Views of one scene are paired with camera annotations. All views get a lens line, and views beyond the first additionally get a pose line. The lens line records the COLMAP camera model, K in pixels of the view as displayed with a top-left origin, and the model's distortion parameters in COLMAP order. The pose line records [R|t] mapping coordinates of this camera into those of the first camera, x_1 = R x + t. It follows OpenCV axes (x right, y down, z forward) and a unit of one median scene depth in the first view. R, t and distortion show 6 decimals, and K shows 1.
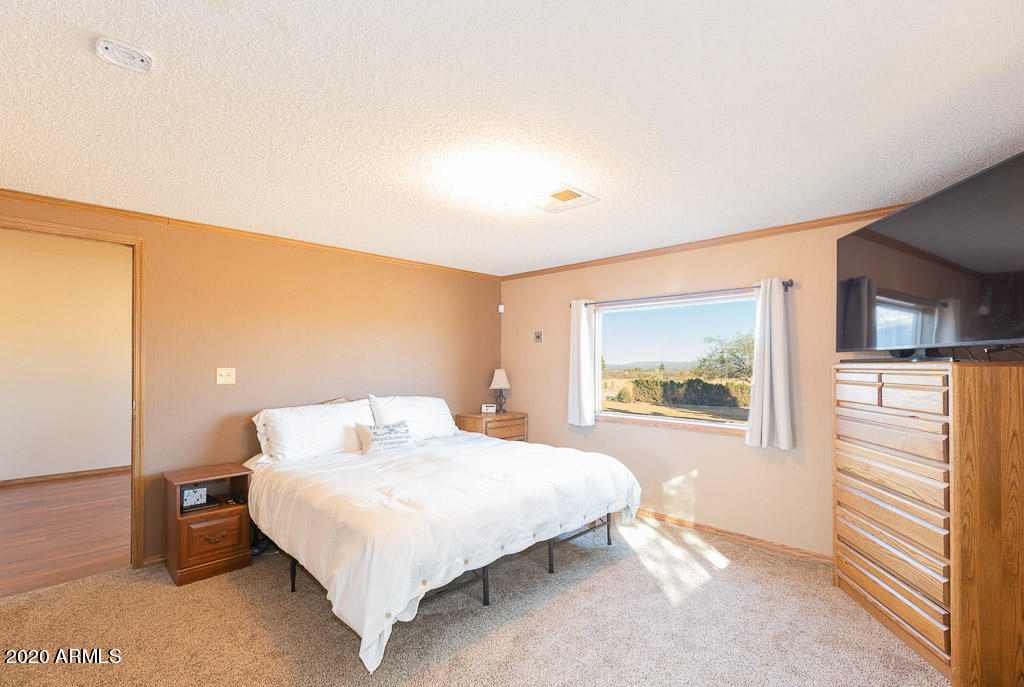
lens RADIAL K [[461.8, 0, 512.4], [0, 461.8, 363.4], [0, 0, 1]] dist [0.000665, 0.000111]
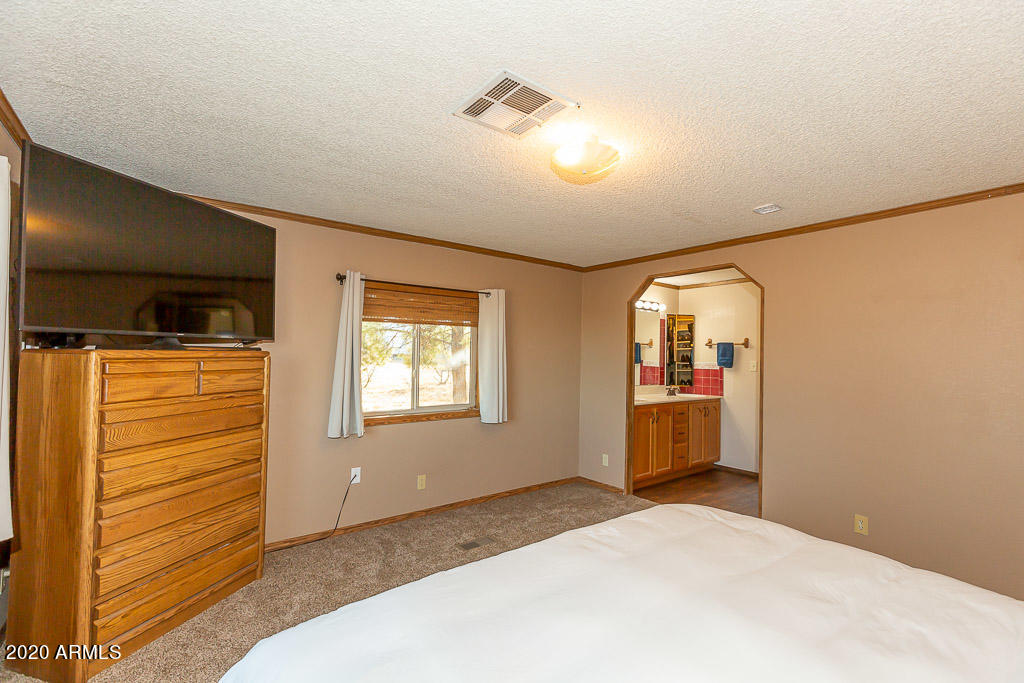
lens RADIAL K [[454.9, 0, 512.0], [0, 454.9, 341.5], [0, 0, 1]] dist [0.000029, 0.000059]
pose [[-0.990583, -0.009684, 0.136570, 0.009024], [-0.013914, 0.999451, -0.030054, -0.000844], [-0.136204, -0.031671, -0.990174, 1.864870]]
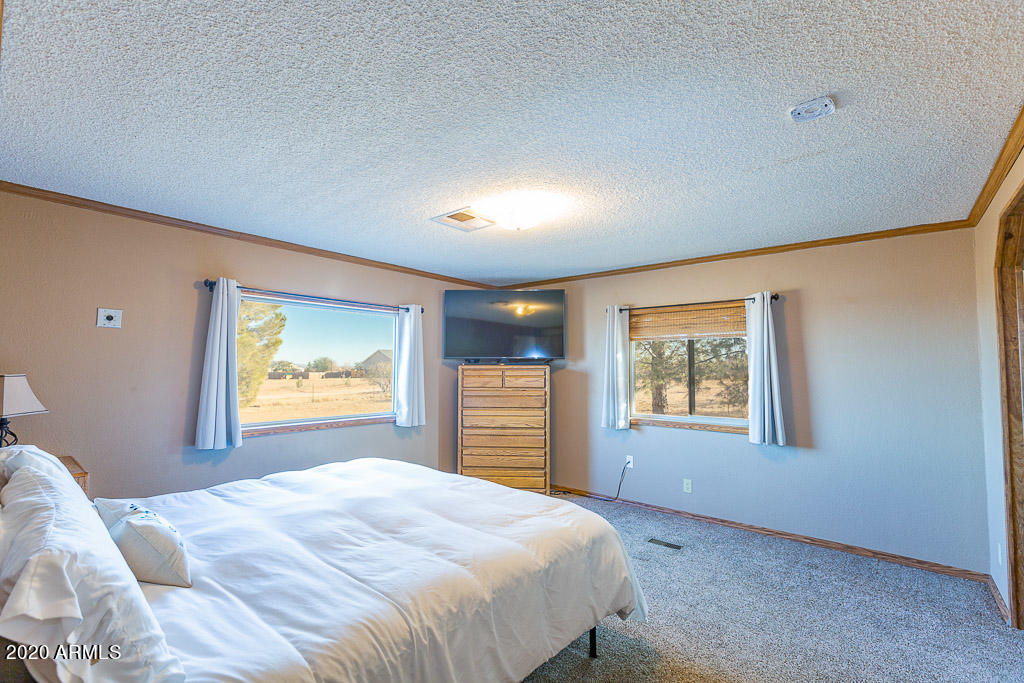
lens RADIAL K [[454.9, 0, 512.0], [0, 454.9, 341.5], [0, 0, 1]] dist [0.000029, 0.000059]
pose [[-0.077667, 0.051424, 0.995652, -1.149711], [-0.005376, 0.998633, -0.051997, -0.002121], [-0.996965, -0.009391, -0.077285, 1.110076]]
